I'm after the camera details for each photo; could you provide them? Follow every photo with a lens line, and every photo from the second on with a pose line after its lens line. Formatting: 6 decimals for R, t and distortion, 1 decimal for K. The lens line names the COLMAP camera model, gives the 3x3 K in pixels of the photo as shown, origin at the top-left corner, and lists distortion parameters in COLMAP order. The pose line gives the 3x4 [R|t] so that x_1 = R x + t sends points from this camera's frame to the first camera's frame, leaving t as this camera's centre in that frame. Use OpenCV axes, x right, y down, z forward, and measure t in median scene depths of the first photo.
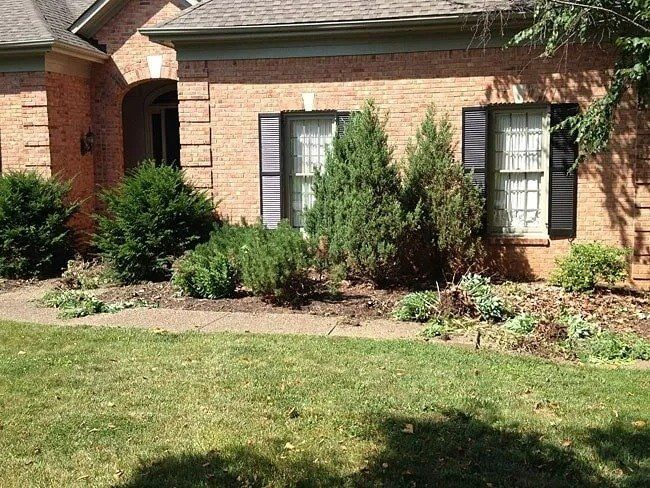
lens RADIAL K [[706.0, 0, 382.8], [0, 706.0, 243.5], [0, 0, 1]] dist [0.130219, 0.014601]
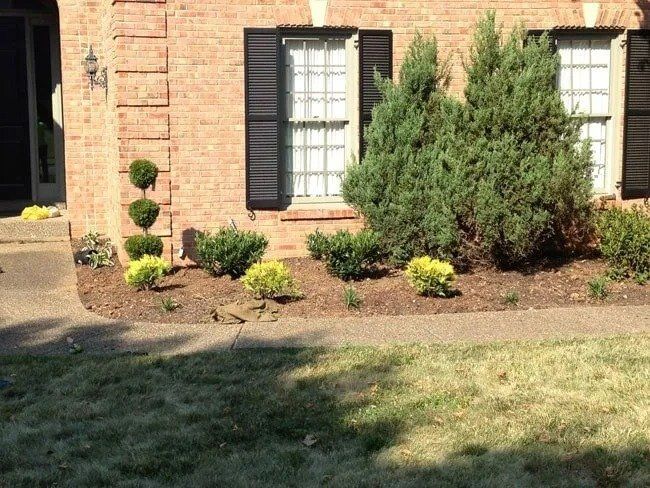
lens RADIAL K [[998.0, 0, 325.0], [0, 998.0, 244.0], [0, 0, 1]] dist [0.164699, -0.072987]
pose [[0.914233, -0.046346, 0.402529, -0.491886], [0.038211, 0.998871, 0.028223, -0.002093], [-0.403383, -0.010422, 0.914972, 0.094846]]
